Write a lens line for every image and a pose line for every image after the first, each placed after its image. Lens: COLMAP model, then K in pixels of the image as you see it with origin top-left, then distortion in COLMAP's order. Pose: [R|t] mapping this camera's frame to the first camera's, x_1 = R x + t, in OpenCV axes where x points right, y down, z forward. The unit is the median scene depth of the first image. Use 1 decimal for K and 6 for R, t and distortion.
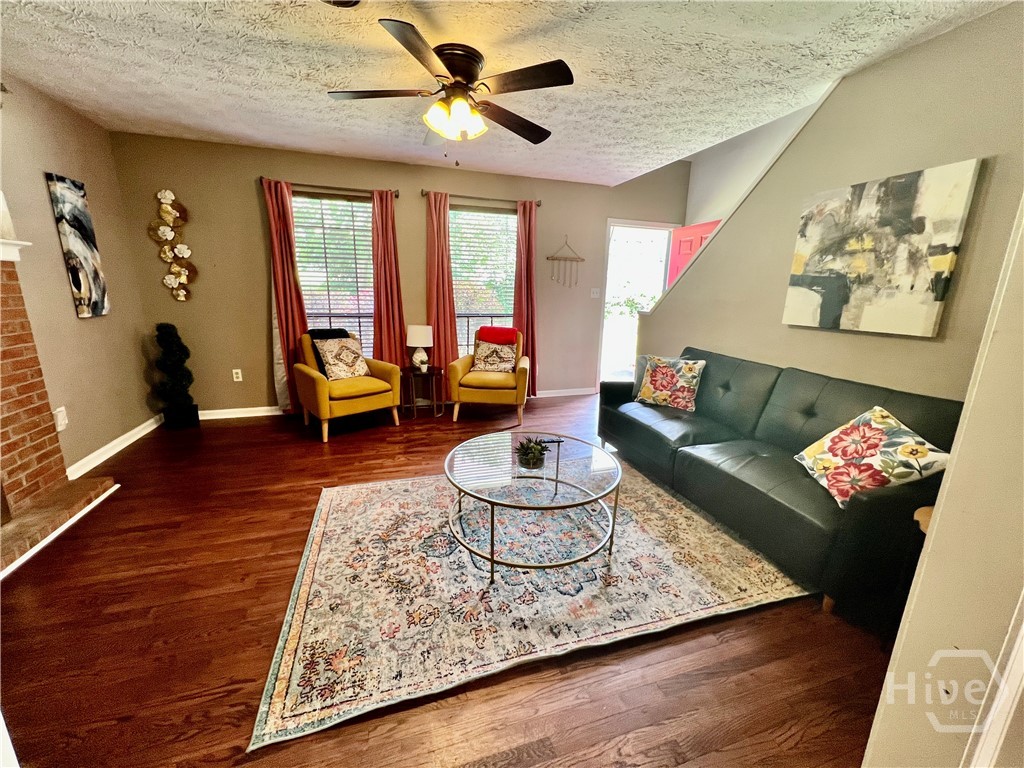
lens RADIAL K [[410.6, 0, 513.7], [0, 410.6, 384.9], [0, 0, 1]] dist [0.000963, -0.000073]
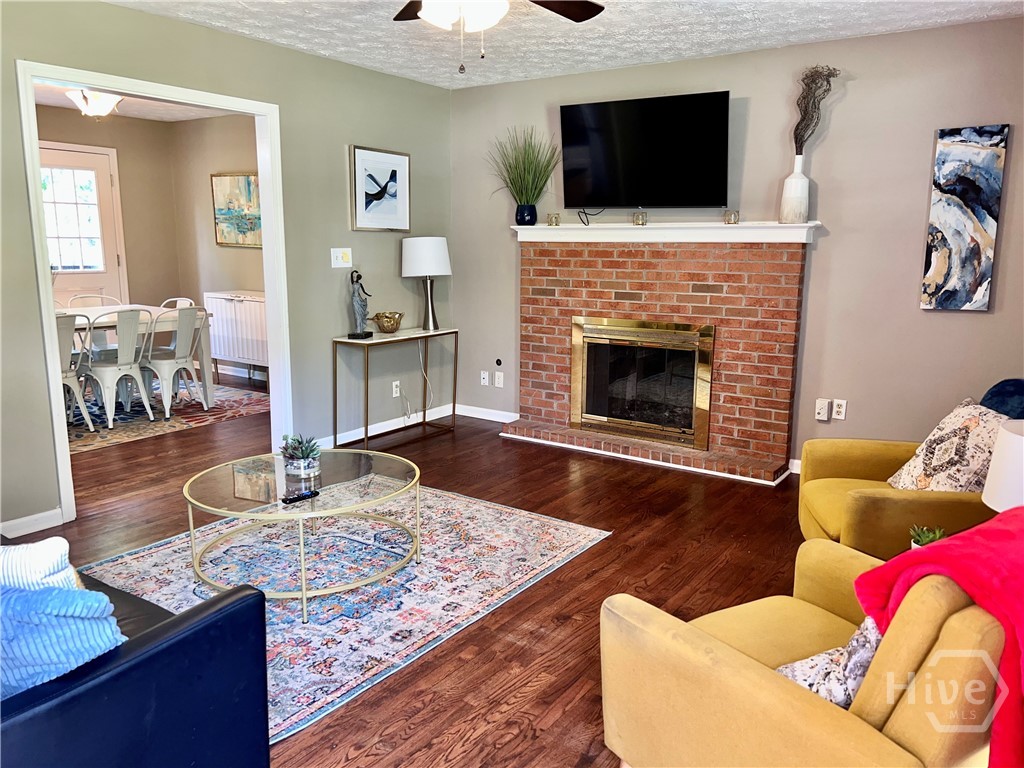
lens RADIAL K [[770.1, 0, 522.0], [0, 770.1, 388.0], [0, 0, 1]] dist [0.066766, -0.075445]
pose [[-0.793315, 0.081503, -0.603331, 0.516626], [-0.164888, 0.925197, 0.341793, -0.469761], [0.586057, 0.370631, -0.720534, 1.947765]]
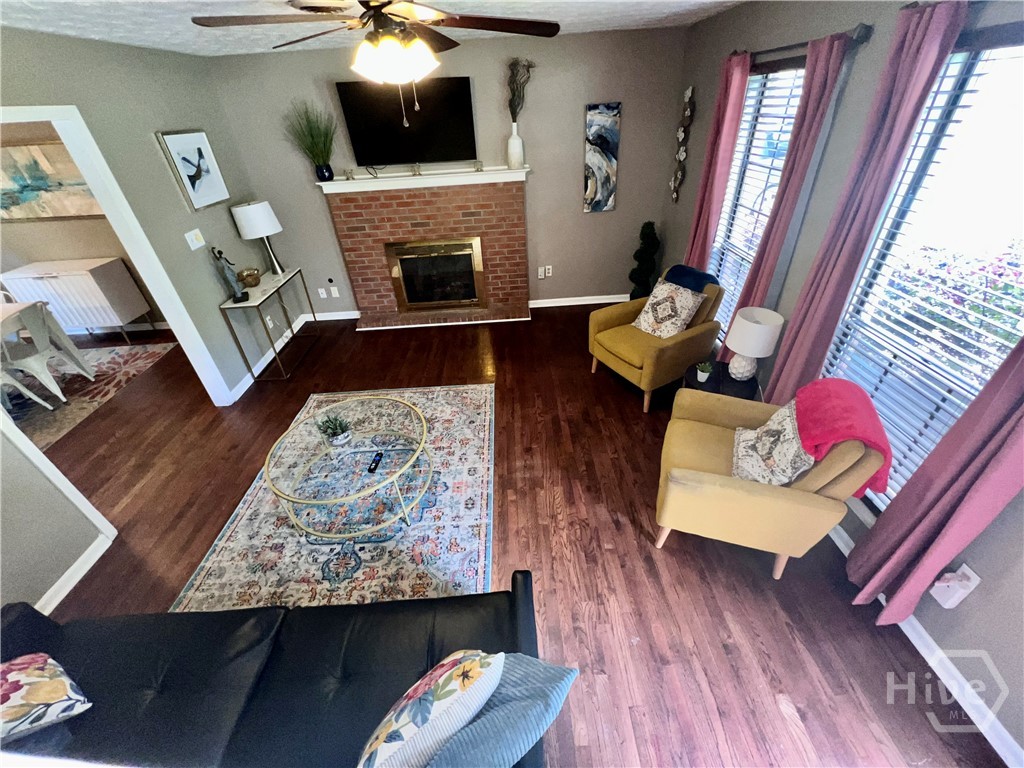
lens RADIAL K [[410.6, 0, 513.7], [0, 410.6, 384.9], [0, 0, 1]] dist [0.000963, -0.000073]
pose [[-0.282685, 0.537344, -0.794576, 0.636659], [-0.169847, 0.787232, 0.592804, -0.595319], [0.944056, 0.302533, -0.131273, 1.333489]]
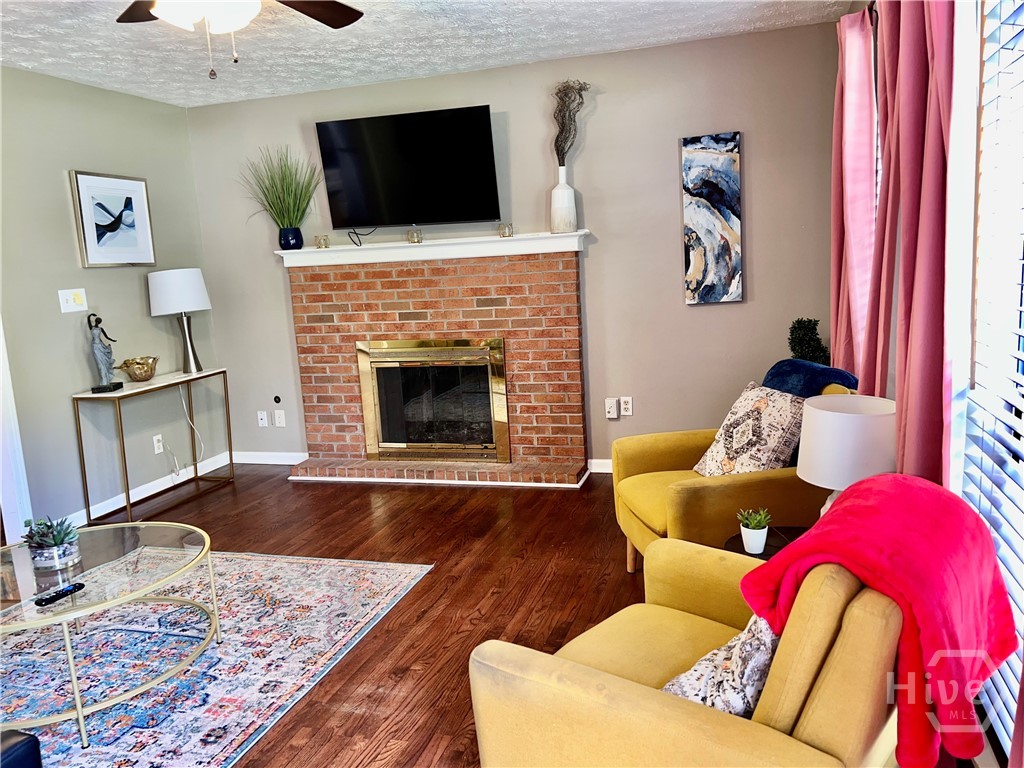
lens RADIAL K [[770.7, 0, 518.0], [0, 770.7, 383.7], [0, 0, 1]] dist [0.059768, -0.064674]
pose [[-0.575475, 0.140310, -0.805693, 0.501039], [-0.140531, 0.953553, 0.266436, -0.441636], [0.805655, 0.266552, -0.529028, 1.858822]]
